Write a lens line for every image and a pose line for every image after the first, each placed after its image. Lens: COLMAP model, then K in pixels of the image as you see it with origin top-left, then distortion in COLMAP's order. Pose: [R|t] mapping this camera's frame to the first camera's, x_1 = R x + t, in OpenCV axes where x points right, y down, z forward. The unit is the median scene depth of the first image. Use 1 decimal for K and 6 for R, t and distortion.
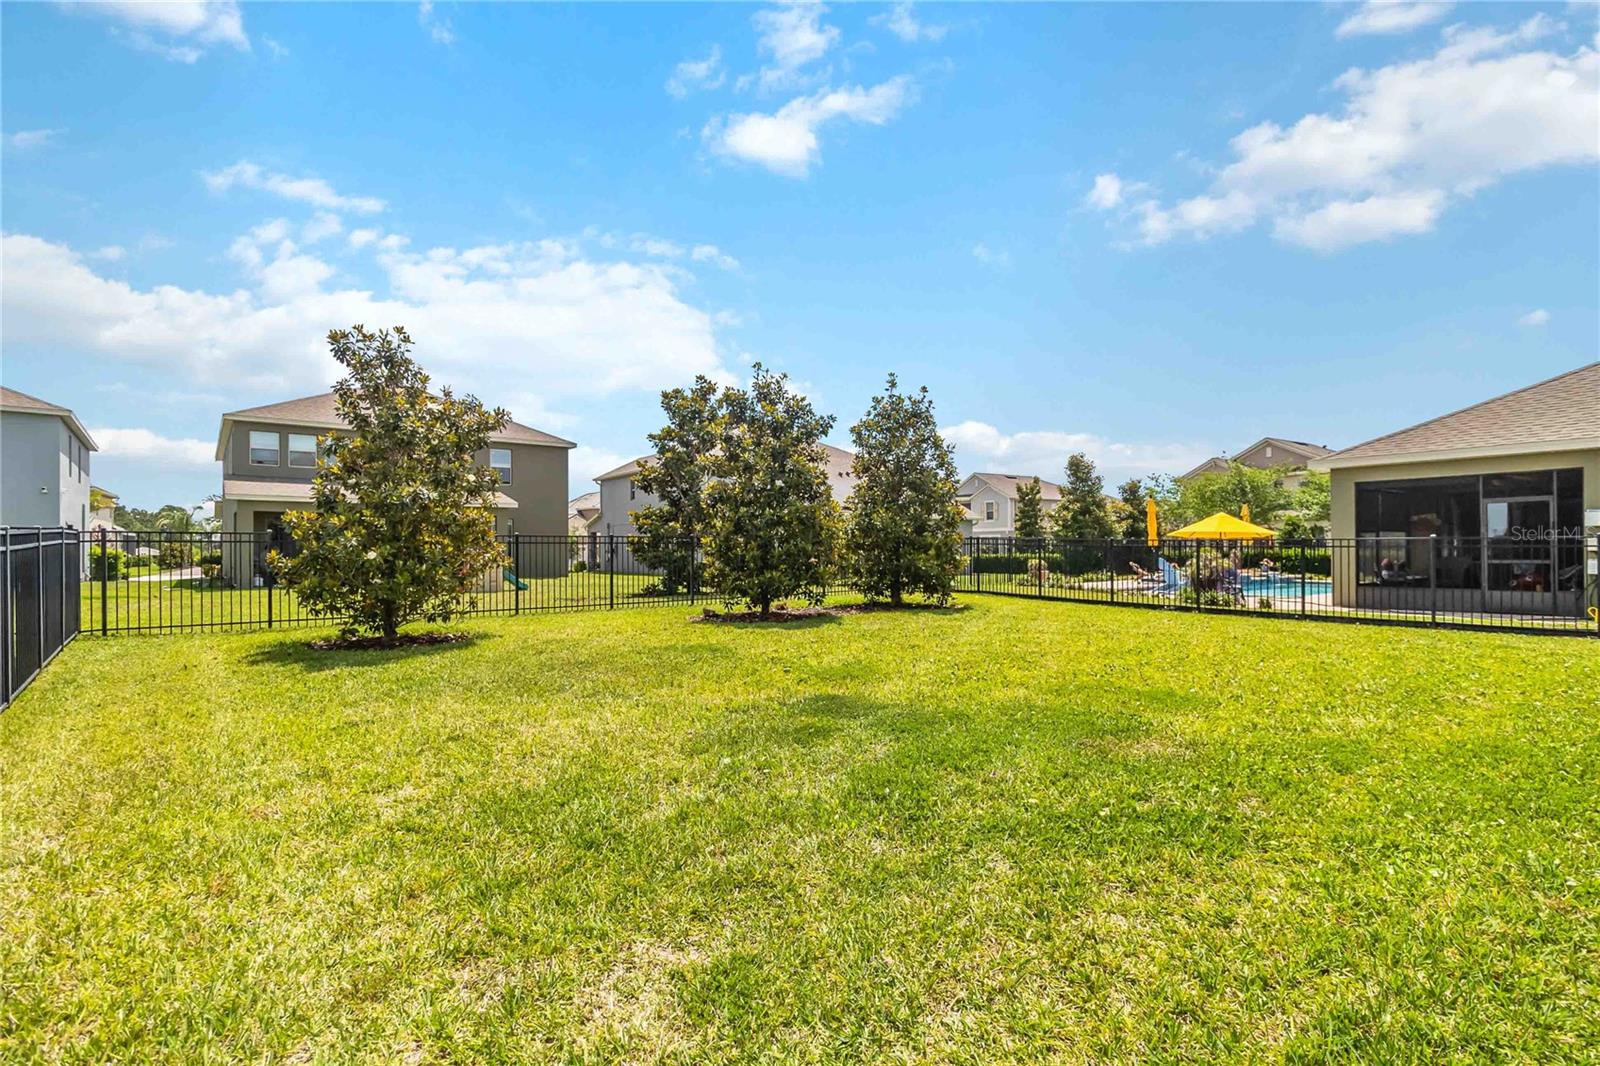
lens RADIAL K [[769.7, 0, 830.8], [0, 769.7, 535.2], [0, 0, 1]] dist [0.001767, 0.000229]
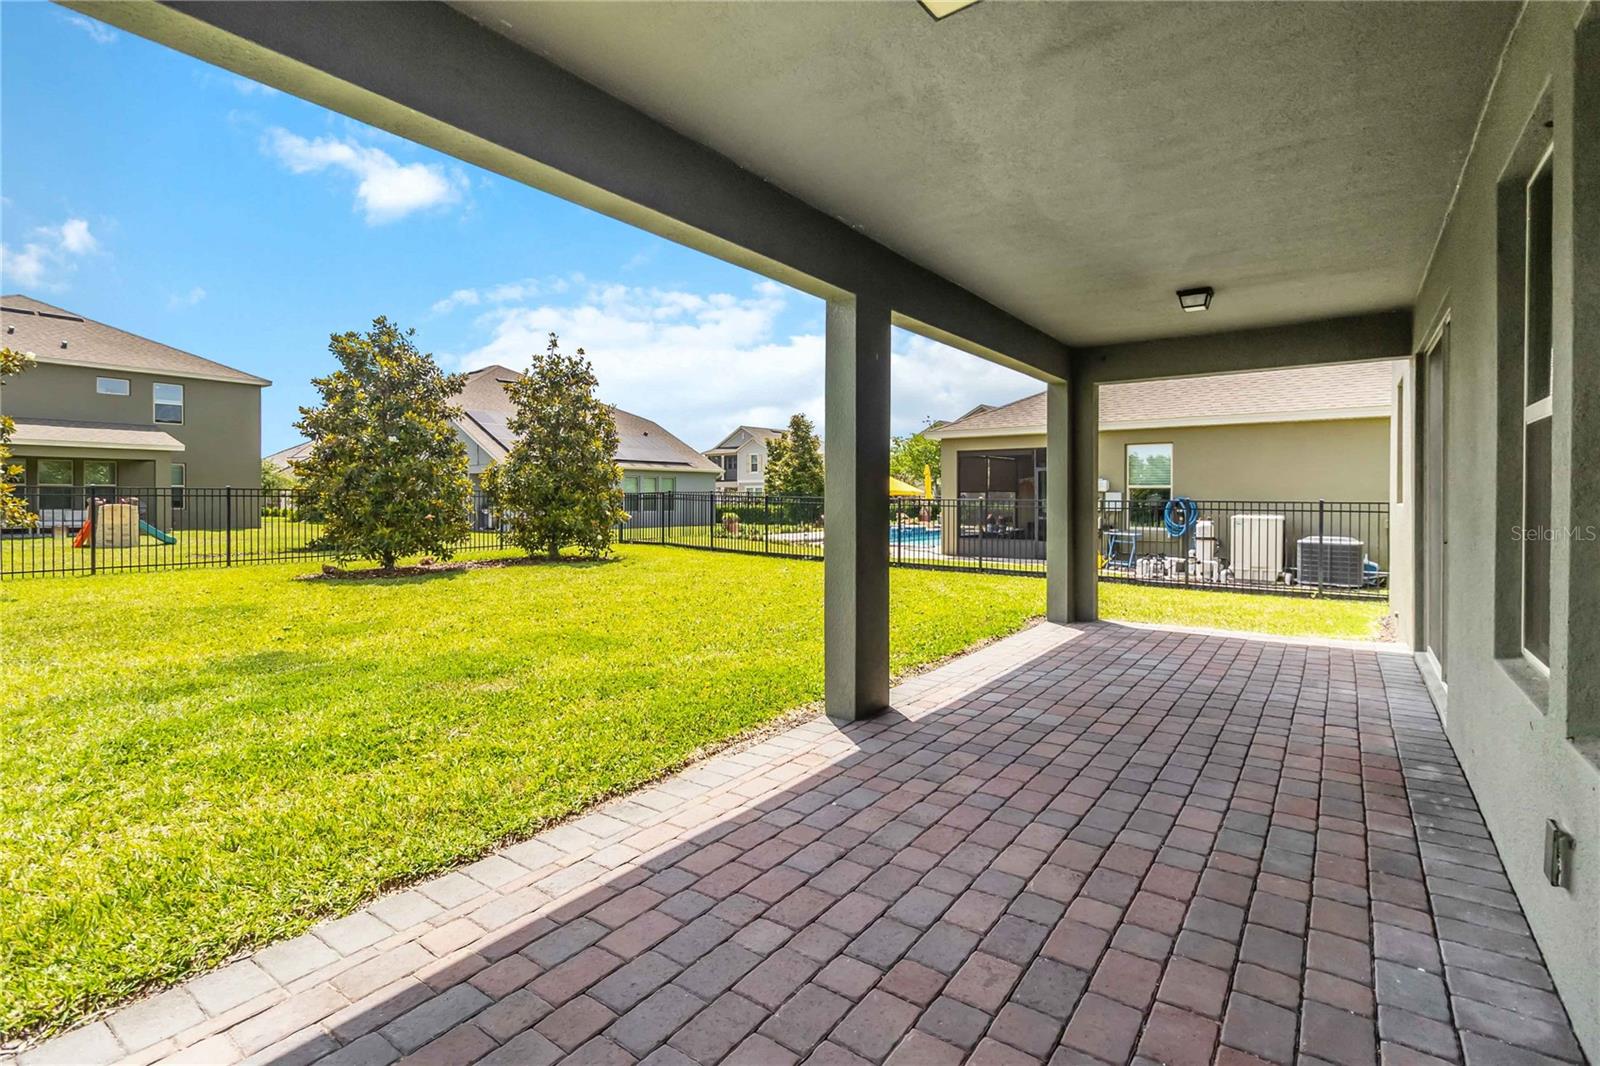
lens RADIAL K [[753.7, 0, 802.5], [0, 753.7, 504.7], [0, 0, 1]] dist [-0.000242, -0.000235]
pose [[0.966667, 0.006537, 0.255954, 0.147737], [-0.013169, 0.999620, 0.024205, -0.010347], [-0.255699, -0.026769, 0.966386, -0.065928]]
